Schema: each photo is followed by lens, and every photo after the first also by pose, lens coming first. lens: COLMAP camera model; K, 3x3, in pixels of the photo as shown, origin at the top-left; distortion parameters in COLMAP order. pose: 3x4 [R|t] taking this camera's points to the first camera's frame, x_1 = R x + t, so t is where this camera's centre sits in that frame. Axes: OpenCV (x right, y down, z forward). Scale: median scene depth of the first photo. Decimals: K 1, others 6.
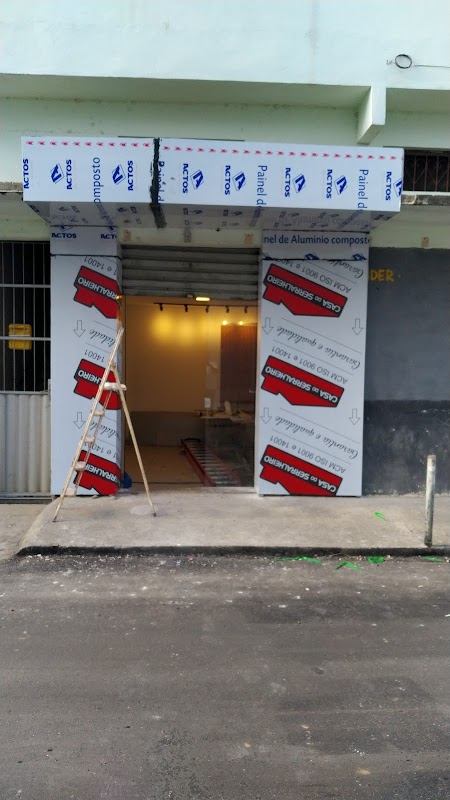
lens RADIAL K [[641.8, 0, 225.0], [0, 641.8, 400.0], [0, 0, 1]] dist [0.006375, -0.009367]
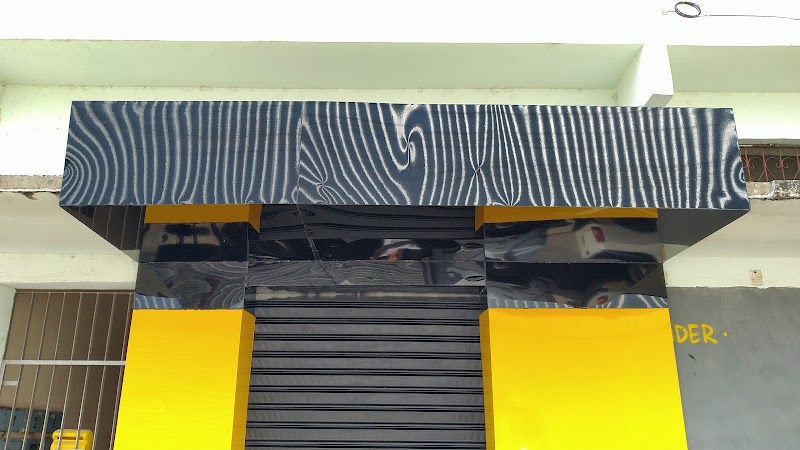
lens RADIAL K [[641.8, 0, 399.7], [0, 641.8, 210.4], [0, 0, 1]] dist [0.006375, -0.009367]
pose [[0.999323, -0.023819, -0.028025, -0.005293], [0.010804, 0.918455, -0.395378, -0.069321], [0.035157, 0.394807, 0.918091, 0.411718]]
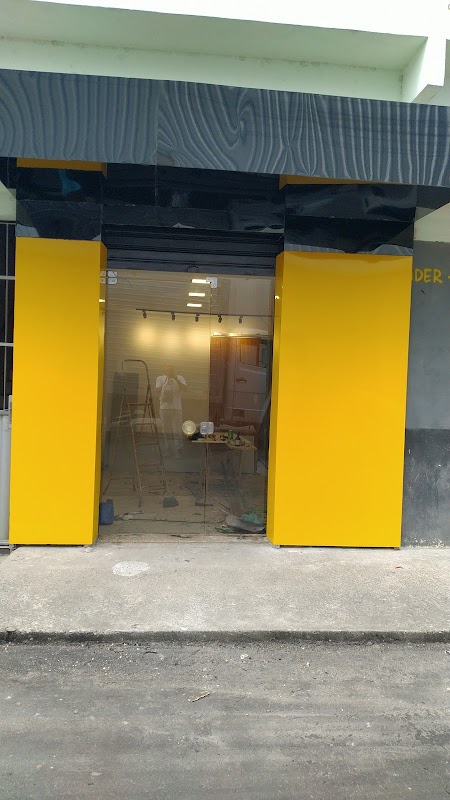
lens RADIAL K [[641.8, 0, 225.0], [0, 641.8, 400.0], [0, 0, 1]] dist [0.006375, -0.009367]
pose [[0.998741, 0.017082, 0.047166, -0.048895], [-0.015933, 0.999570, -0.024626, -0.012402], [-0.047567, 0.023843, 0.998583, 0.203979]]
